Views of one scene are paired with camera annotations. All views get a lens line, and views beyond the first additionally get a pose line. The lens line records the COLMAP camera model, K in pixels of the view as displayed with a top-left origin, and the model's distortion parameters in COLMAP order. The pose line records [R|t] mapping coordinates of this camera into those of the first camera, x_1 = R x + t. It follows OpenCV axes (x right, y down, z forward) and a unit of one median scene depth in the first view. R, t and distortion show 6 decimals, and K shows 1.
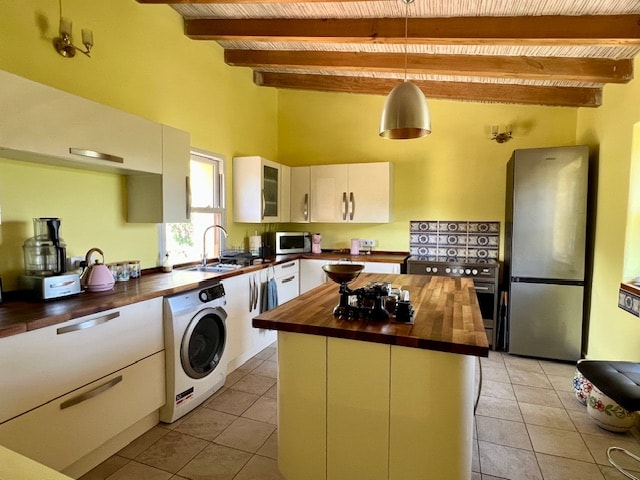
lens RADIAL K [[357.2, 0, 320.0], [0, 357.2, 240.0], [0, 0, 1]] dist [-0.001700, -0.000481]
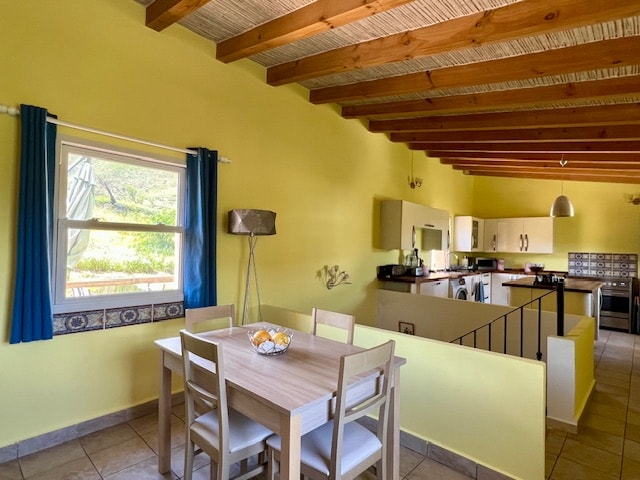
lens RADIAL K [[340.9, 0, 320.0], [0, 340.9, 240.0], [0, 0, 1]] dist [0.002862, 0.001312]
pose [[0.921629, 0.009926, -0.387944, -0.186165], [-0.041707, 0.996416, -0.073587, 0.051870], [0.385824, 0.083999, 0.918741, -0.866723]]
